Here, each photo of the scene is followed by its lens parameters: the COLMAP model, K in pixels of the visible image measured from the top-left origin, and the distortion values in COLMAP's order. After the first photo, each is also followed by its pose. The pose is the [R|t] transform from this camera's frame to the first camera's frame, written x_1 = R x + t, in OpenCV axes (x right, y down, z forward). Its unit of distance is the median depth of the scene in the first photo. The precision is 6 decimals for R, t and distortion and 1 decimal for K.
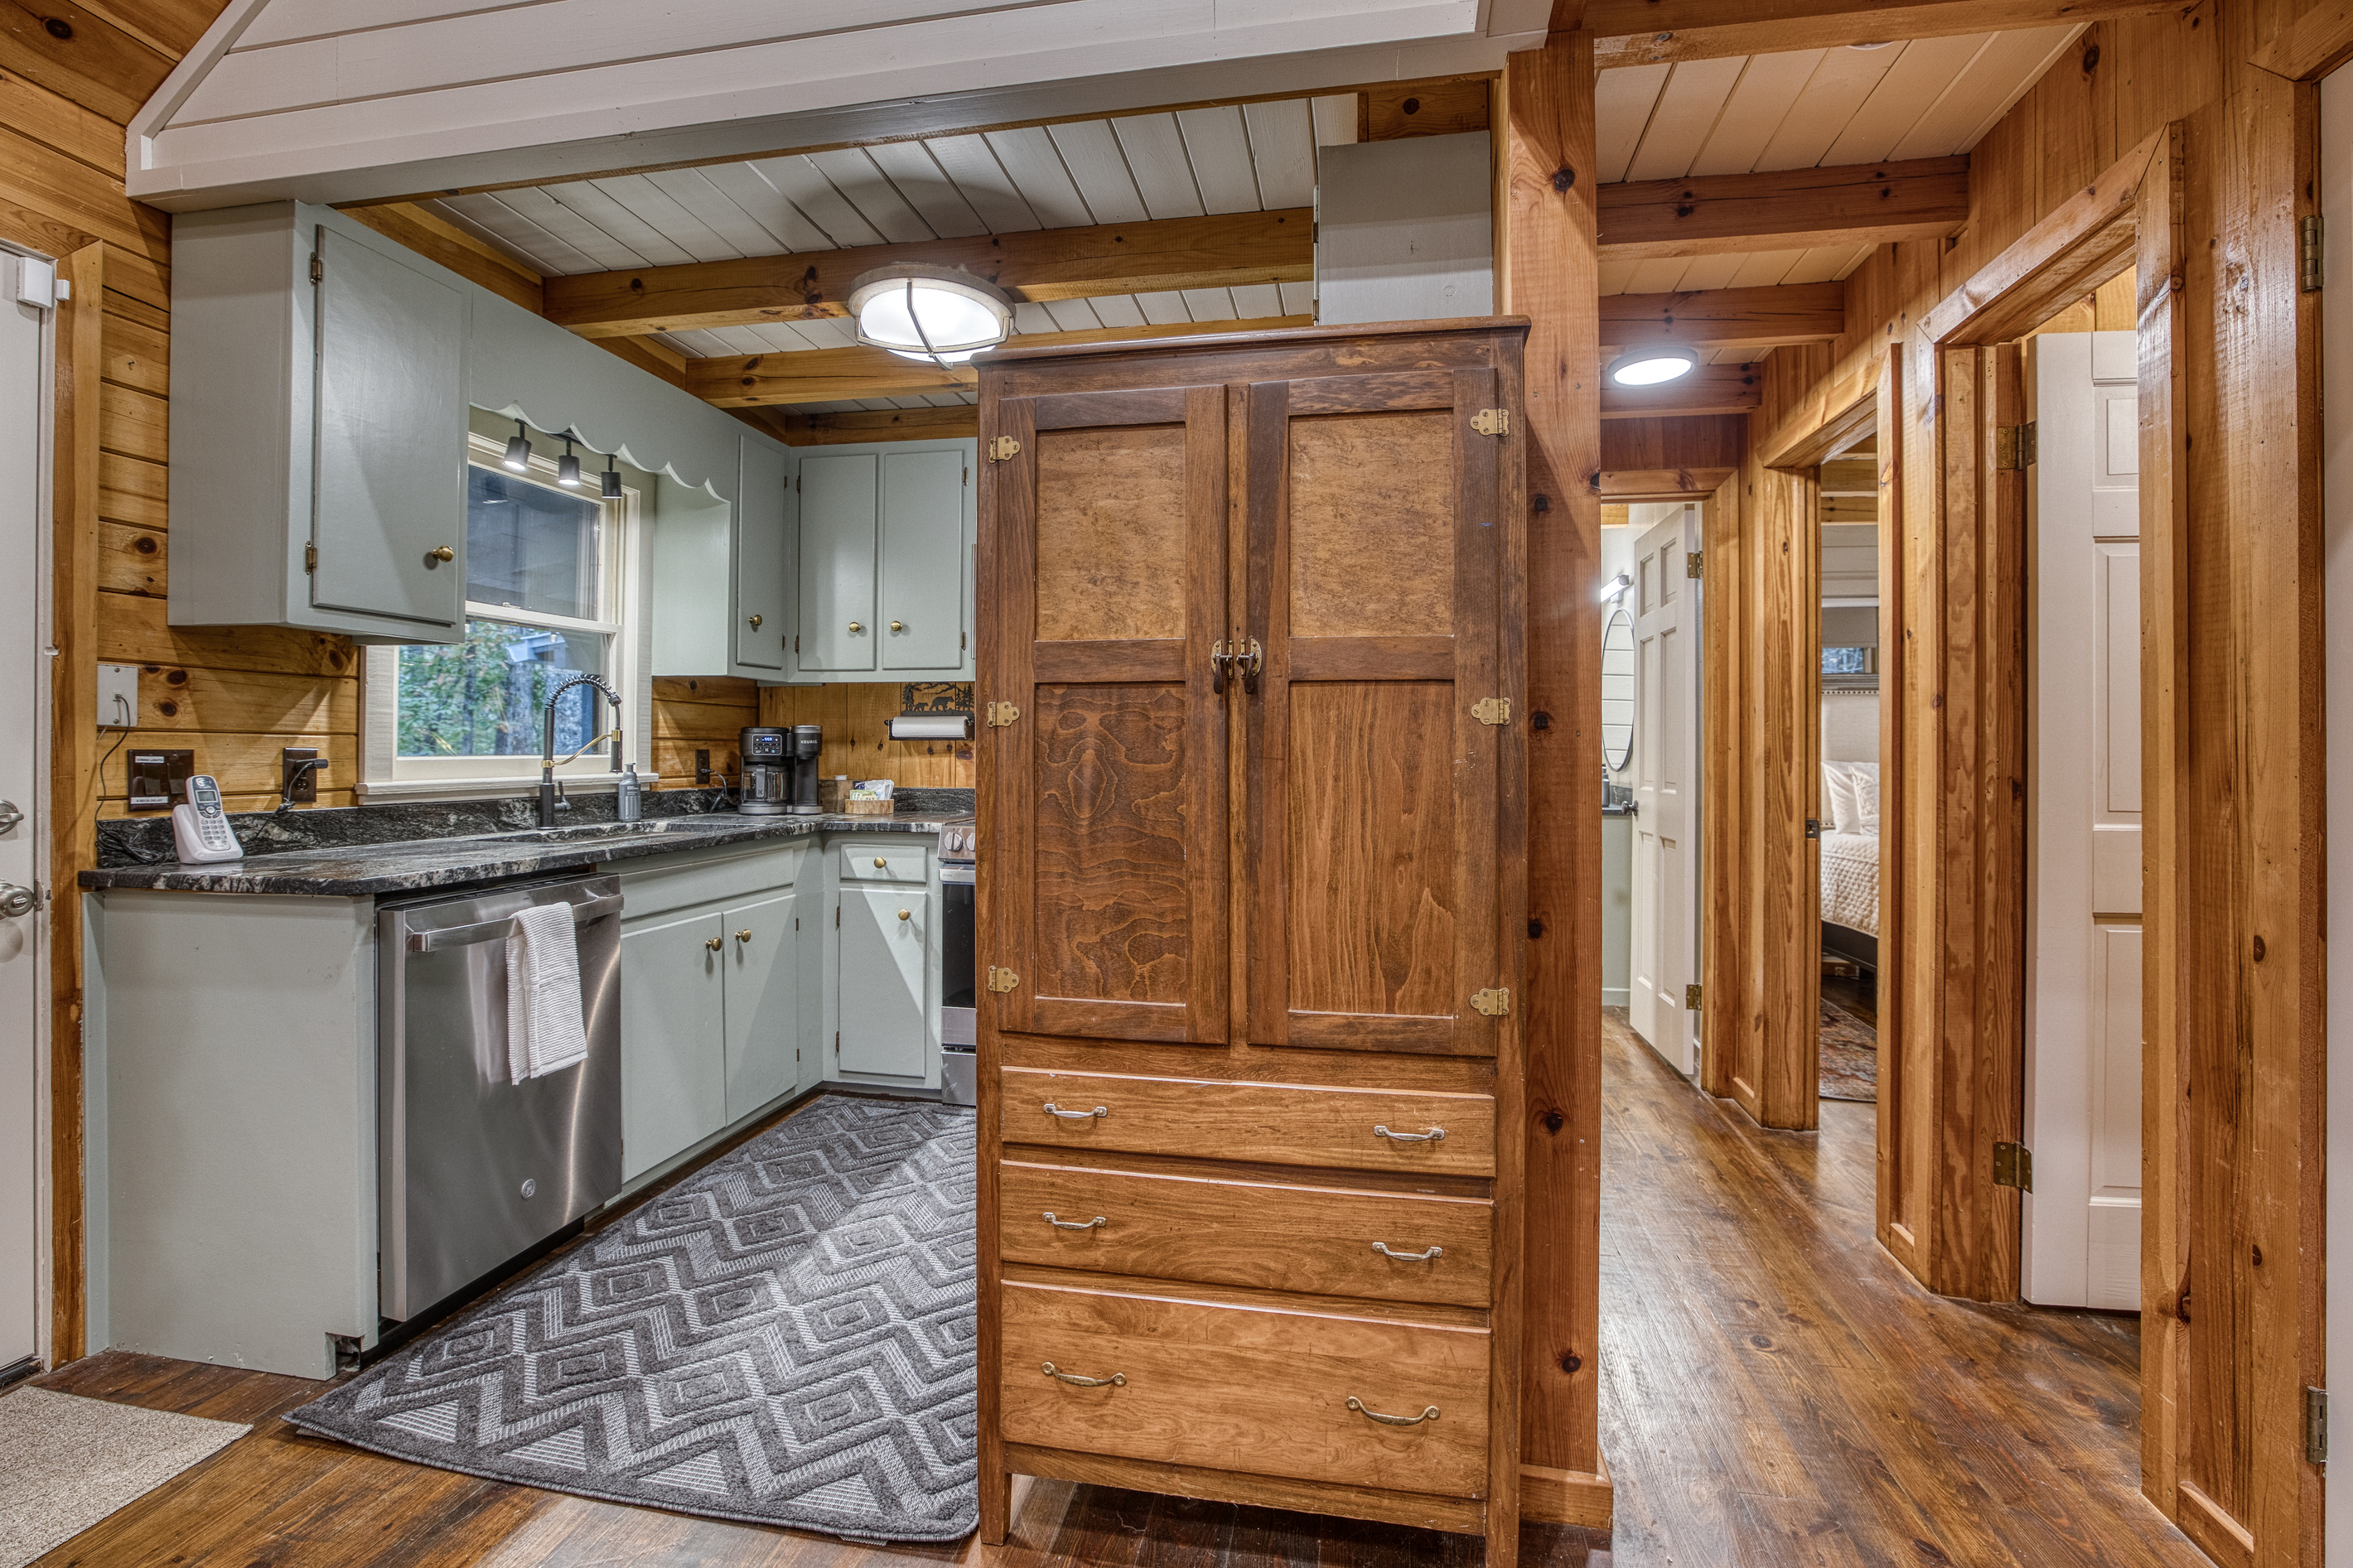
lens RADIAL K [[1093.3, 0, 1185.3], [0, 1093.3, 740.4], [0, 0, 1]] dist [-0.045807, 0.014976]
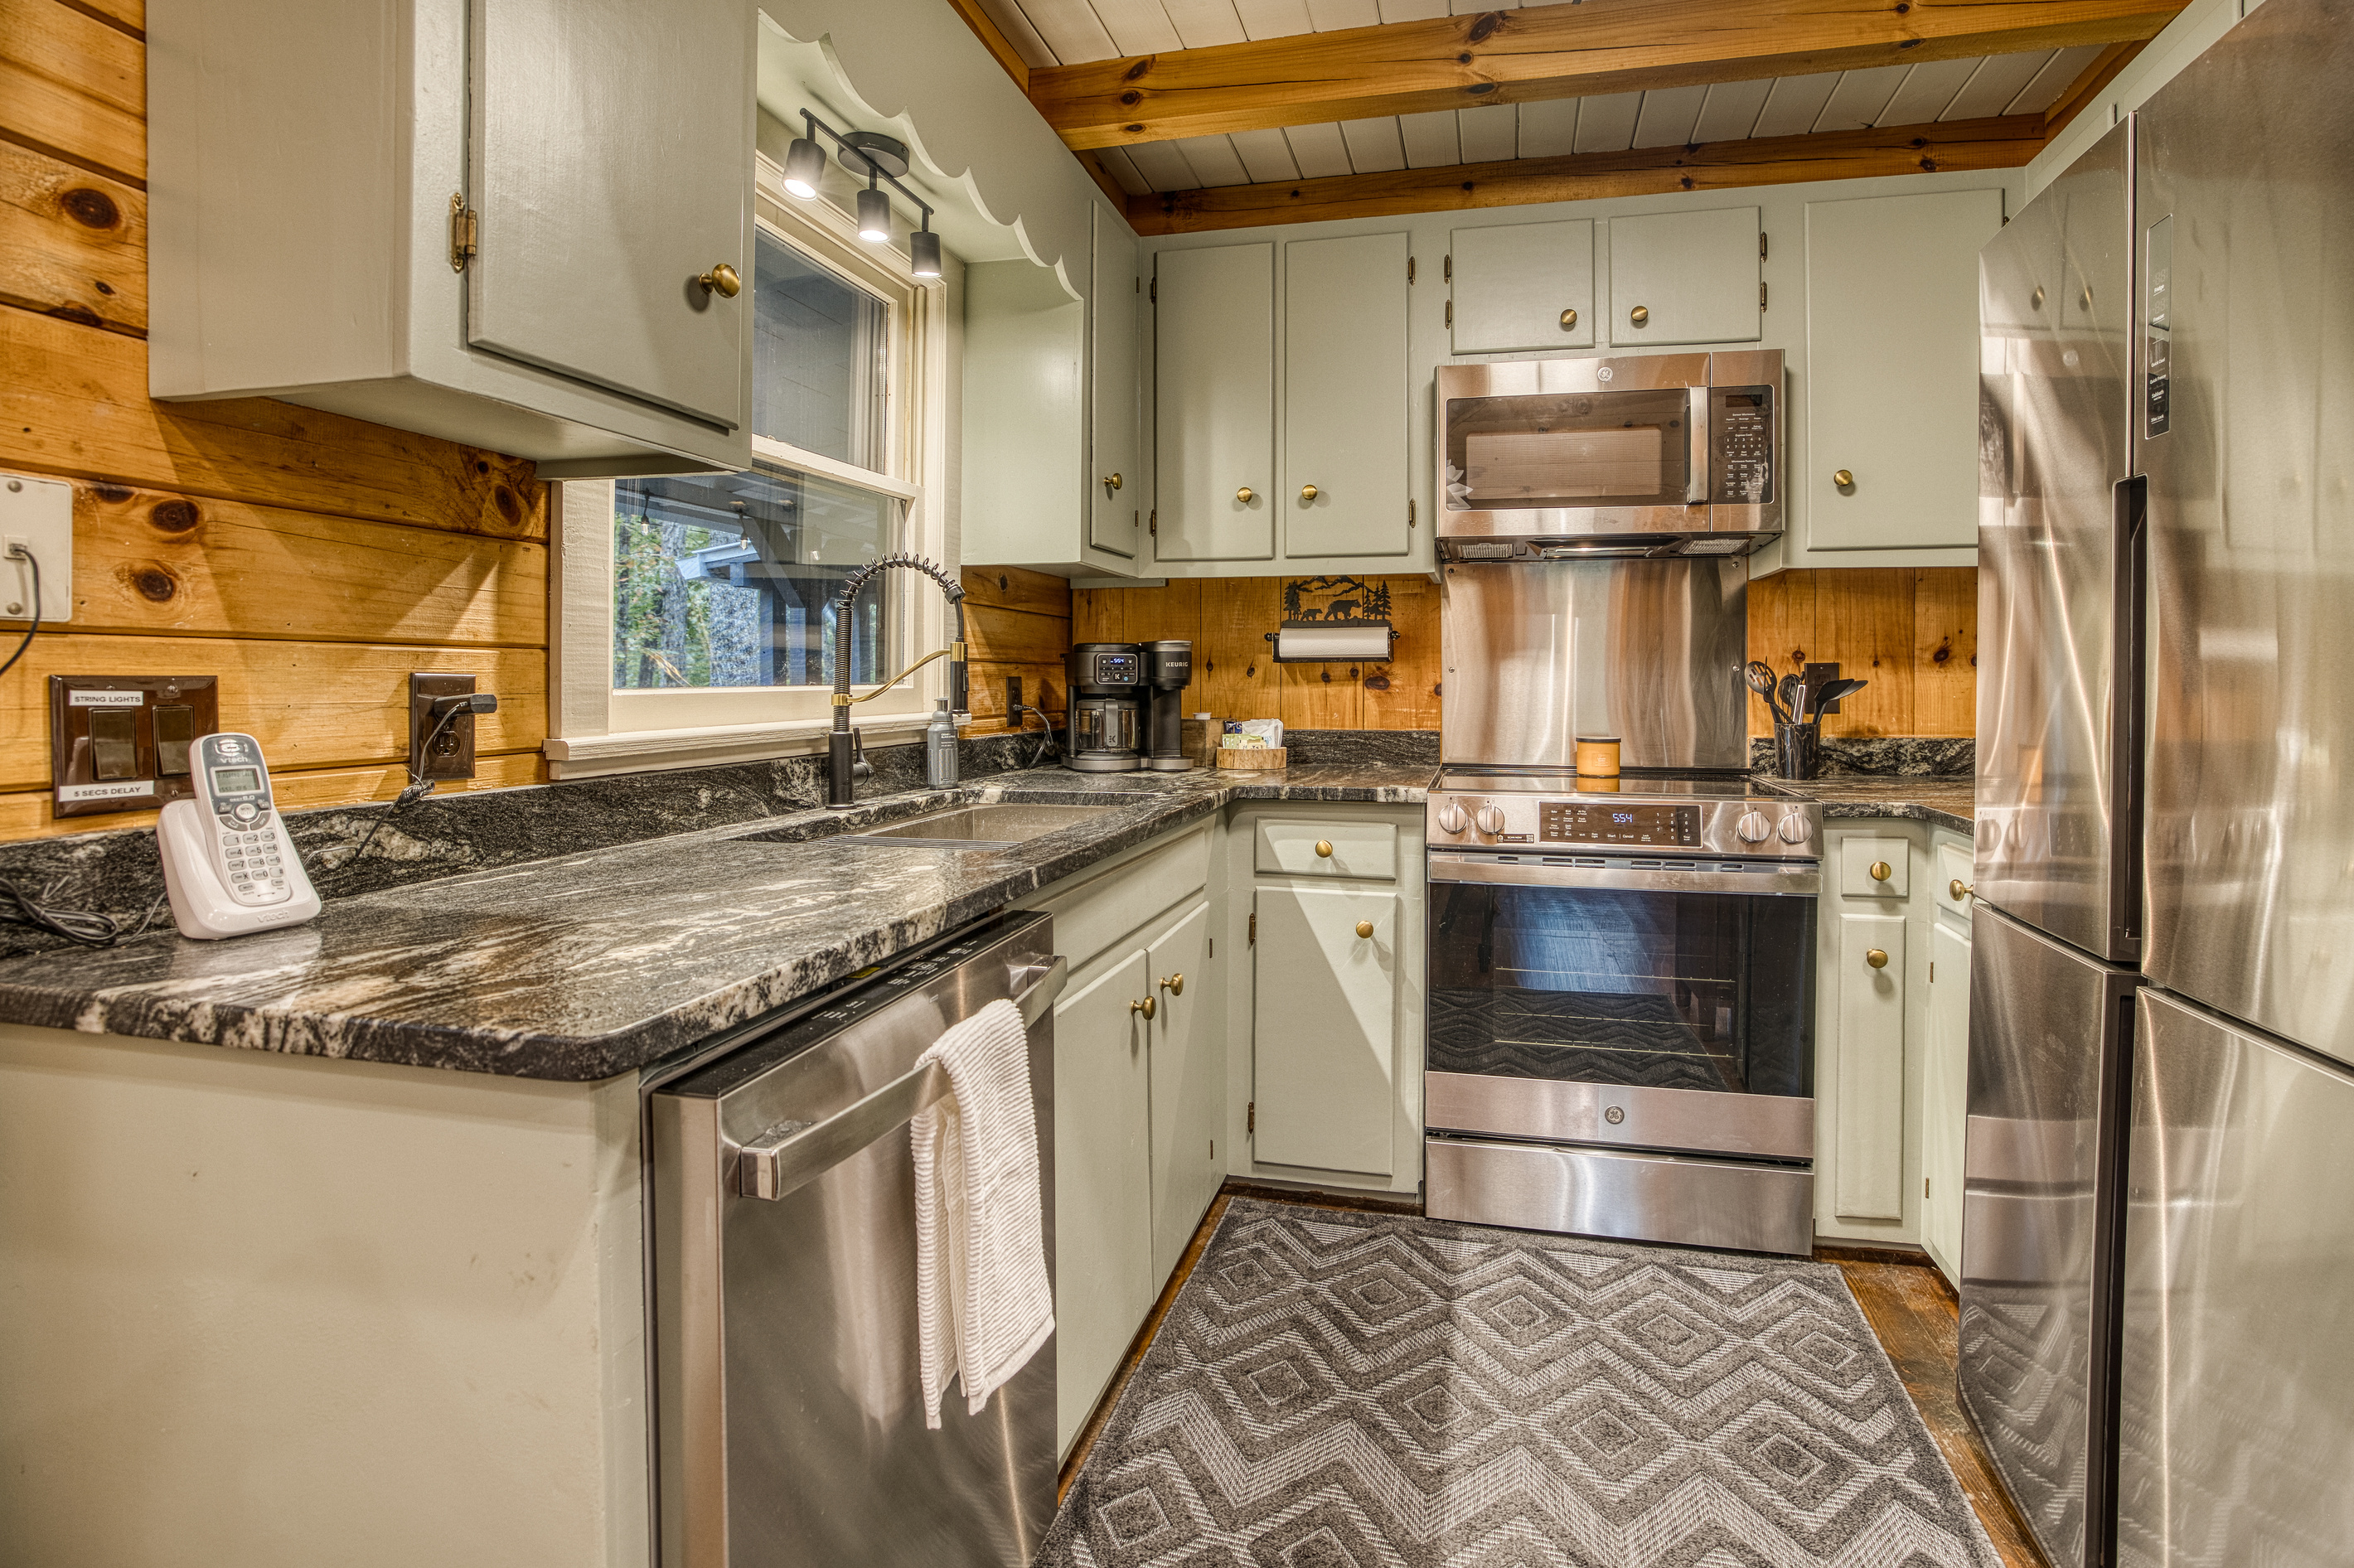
lens RADIAL K [[1093.8, 0, 1273.6], [0, 1093.8, 679.4], [0, 0, 1]] dist [-0.045807, 0.014976]
pose [[0.999441, -0.004822, -0.033076, -0.411508], [0.005122, 0.999946, 0.009011, 0.007563], [0.033031, -0.009176, 0.999412, 0.496804]]
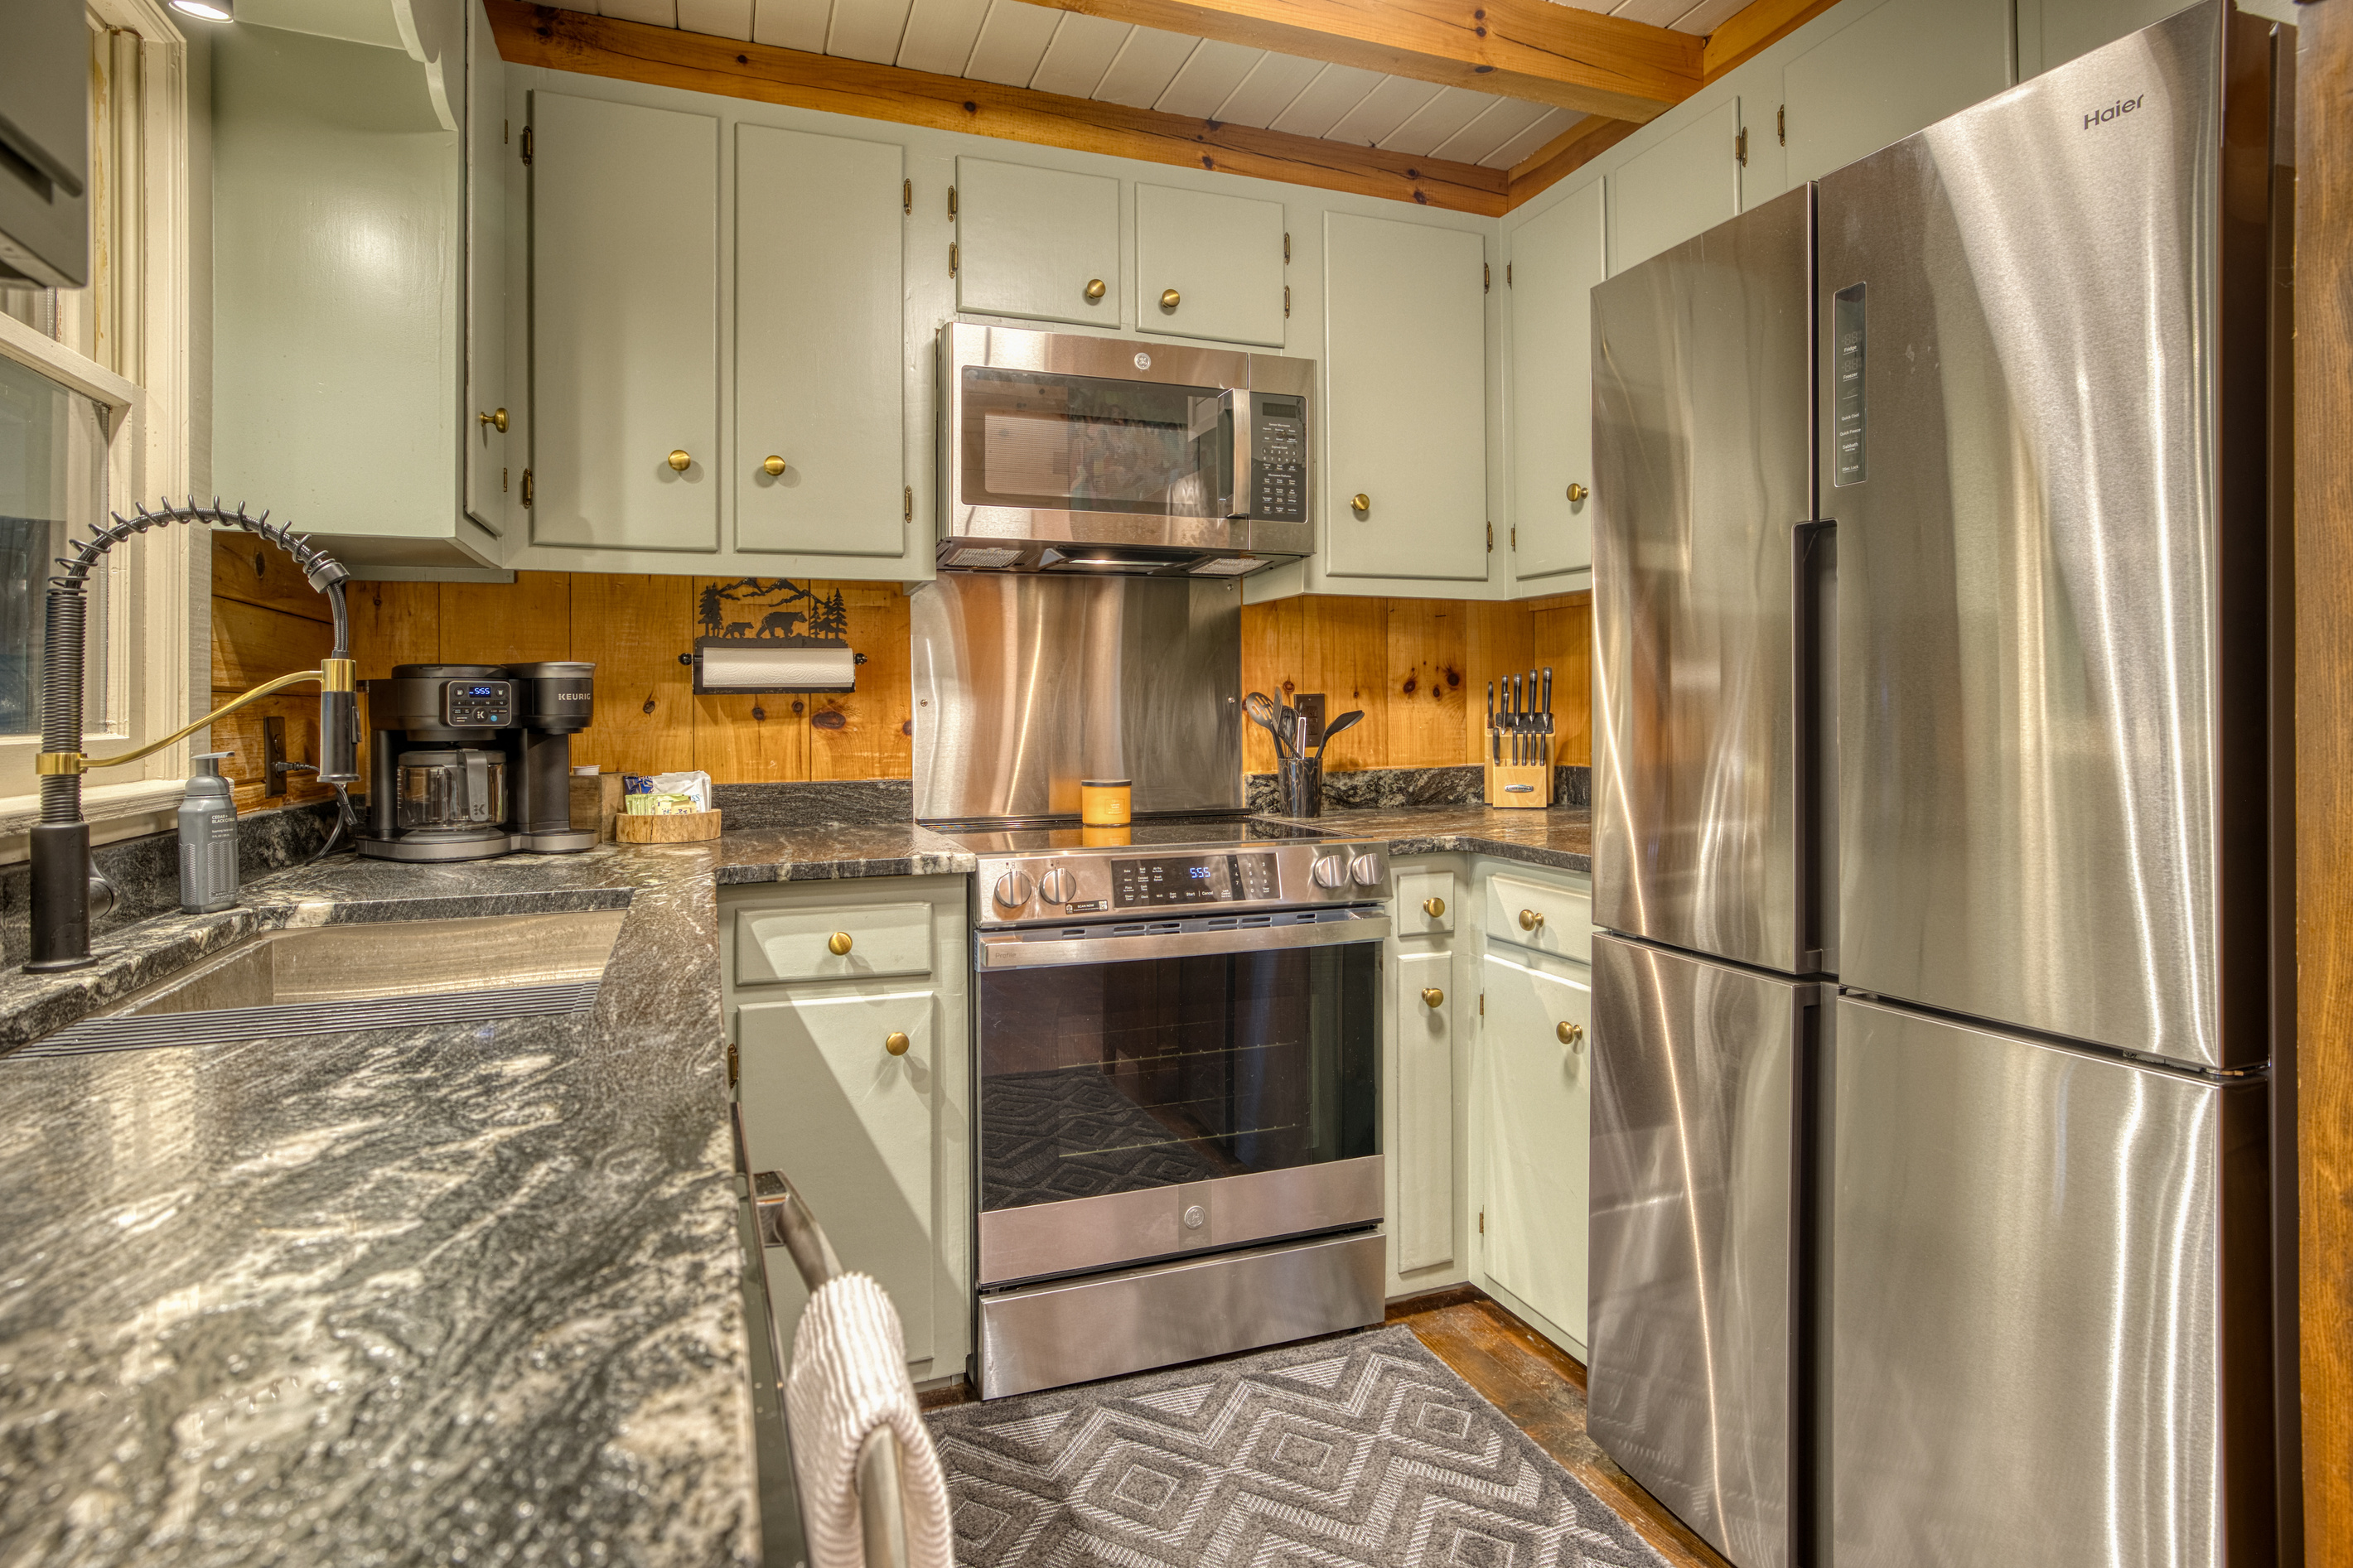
lens RADIAL K [[1221.8, 0, 1164.6], [0, 1221.8, 708.3], [0, 0, 1]] dist [-0.032699, 0.021765]
pose [[0.862221, -0.010674, 0.506420, -0.613134], [0.008236, 0.999941, 0.007054, 0.007435], [-0.506465, -0.001911, 0.862258, 0.656493]]
